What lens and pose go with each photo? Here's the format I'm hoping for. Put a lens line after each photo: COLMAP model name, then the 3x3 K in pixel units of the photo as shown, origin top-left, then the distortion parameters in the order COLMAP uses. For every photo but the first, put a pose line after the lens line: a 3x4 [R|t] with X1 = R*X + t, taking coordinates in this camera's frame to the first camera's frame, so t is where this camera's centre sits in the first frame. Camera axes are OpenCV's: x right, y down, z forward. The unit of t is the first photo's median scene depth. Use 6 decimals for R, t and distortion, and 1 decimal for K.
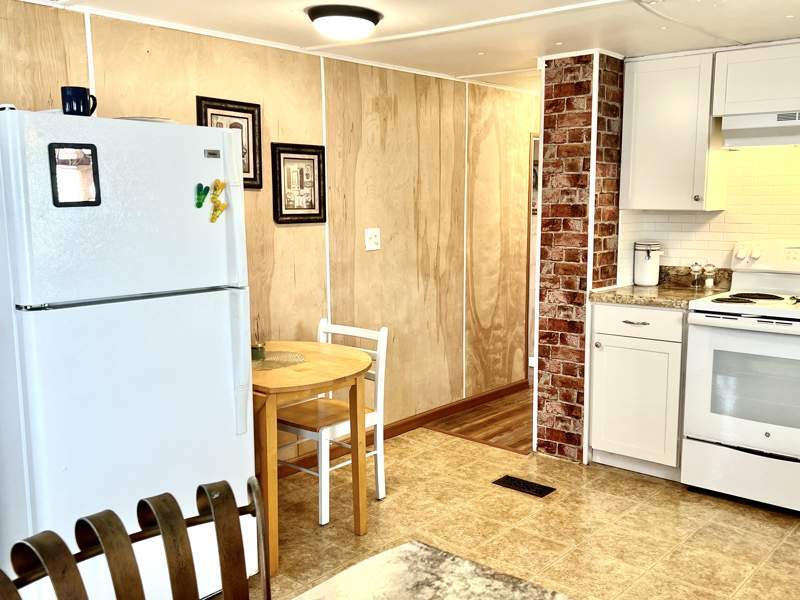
lens RADIAL K [[772.4, 0, 406.0], [0, 772.4, 302.6], [0, 0, 1]] dist [0.151075, -0.243660]
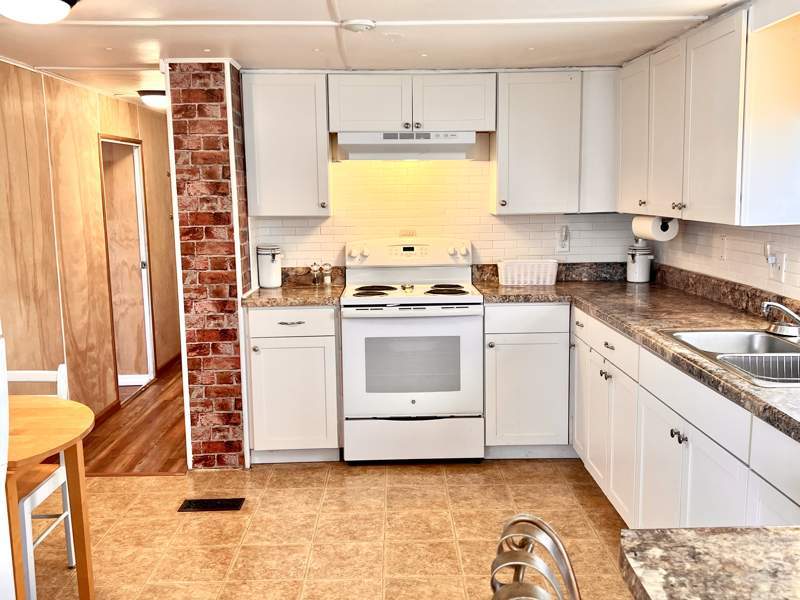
lens RADIAL K [[772.4, 0, 406.0], [0, 772.4, 302.6], [0, 0, 1]] dist [0.151075, -0.243660]
pose [[0.756105, -0.103385, 0.646232, -0.249458], [0.101238, 0.994034, 0.040577, -0.026980], [-0.646572, 0.034743, 0.762061, 0.088524]]
